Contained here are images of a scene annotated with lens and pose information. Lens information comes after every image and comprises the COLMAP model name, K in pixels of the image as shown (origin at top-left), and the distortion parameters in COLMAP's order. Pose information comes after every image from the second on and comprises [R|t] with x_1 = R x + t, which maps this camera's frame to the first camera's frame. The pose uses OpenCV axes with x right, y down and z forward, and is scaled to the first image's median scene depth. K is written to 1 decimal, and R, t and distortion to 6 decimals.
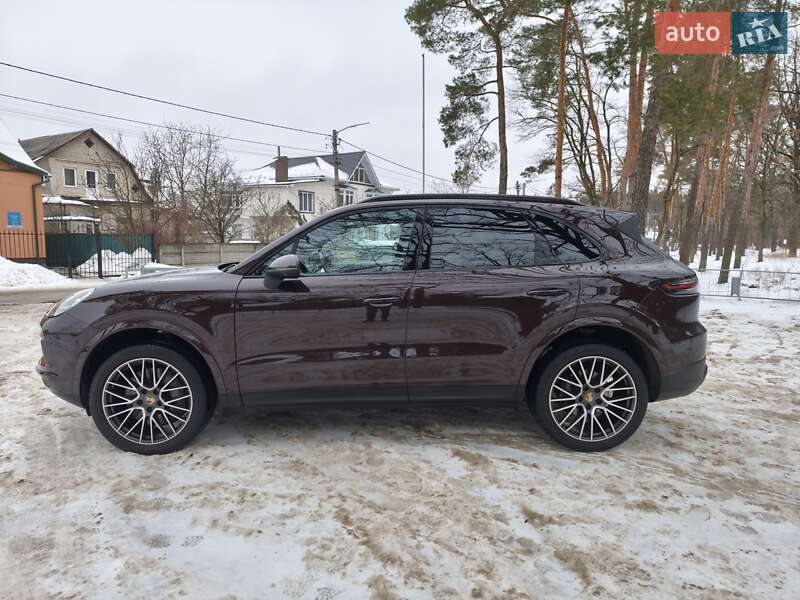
lens RADIAL K [[540.4, 0, 392.9], [0, 540.4, 301.8], [0, 0, 1]] dist [0.038535, -0.033586]
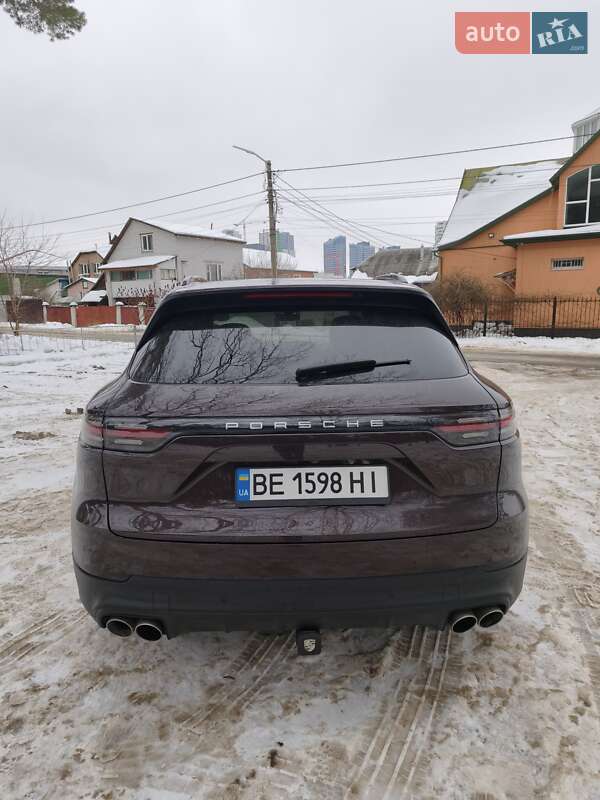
lens RADIAL K [[527.2, 0, 300.0], [0, 527.2, 400.0], [0, 0, 1]] dist [0.037076, -0.031494]
pose [[-0.006445, 0.163586, -0.986508, 1.057553], [-0.093915, 0.982069, 0.163463, -0.155463], [0.995559, 0.093701, 0.009034, 1.199066]]
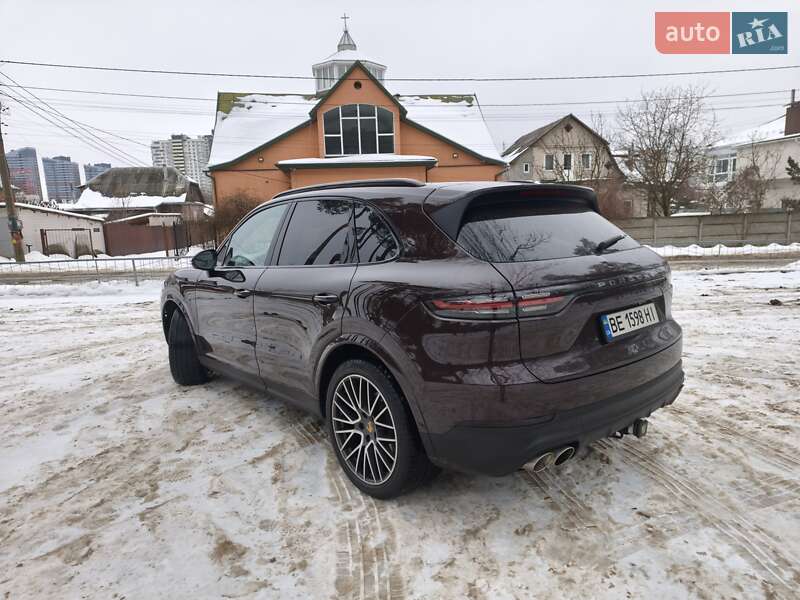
lens RADIAL K [[541.0, 0, 402.0], [0, 541.0, 301.9], [0, 0, 1]] dist [0.035850, -0.031191]
pose [[0.624432, 0.083949, -0.776555, 0.961395], [-0.046320, 0.996438, 0.070473, -0.062495], [0.779704, -0.008035, 0.626096, 0.527702]]
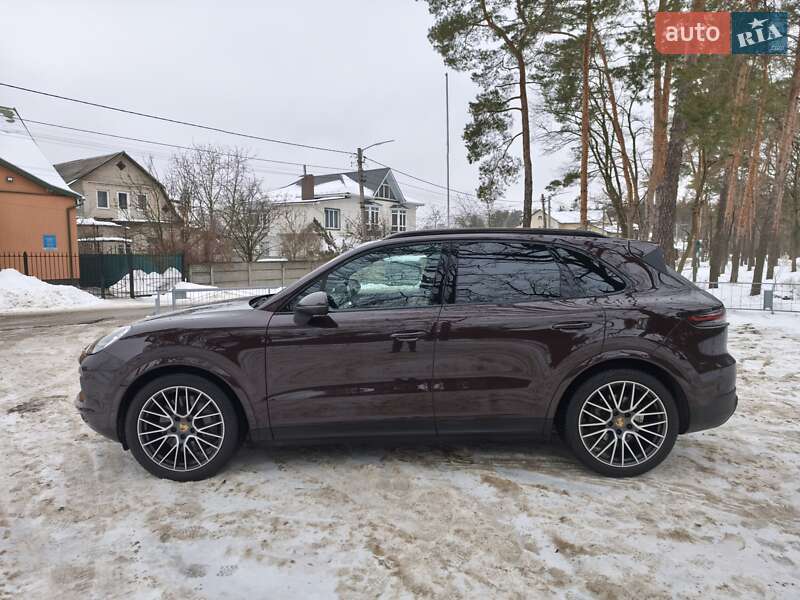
lens RADIAL K [[541.0, 0, 402.0], [0, 541.0, 301.9], [0, 0, 1]] dist [0.035850, -0.031191]
pose [[0.999445, -0.011800, -0.031160, -0.002366], [0.010985, 0.999597, -0.026189, -0.022403], [0.031457, 0.025832, 0.999171, -0.014835]]
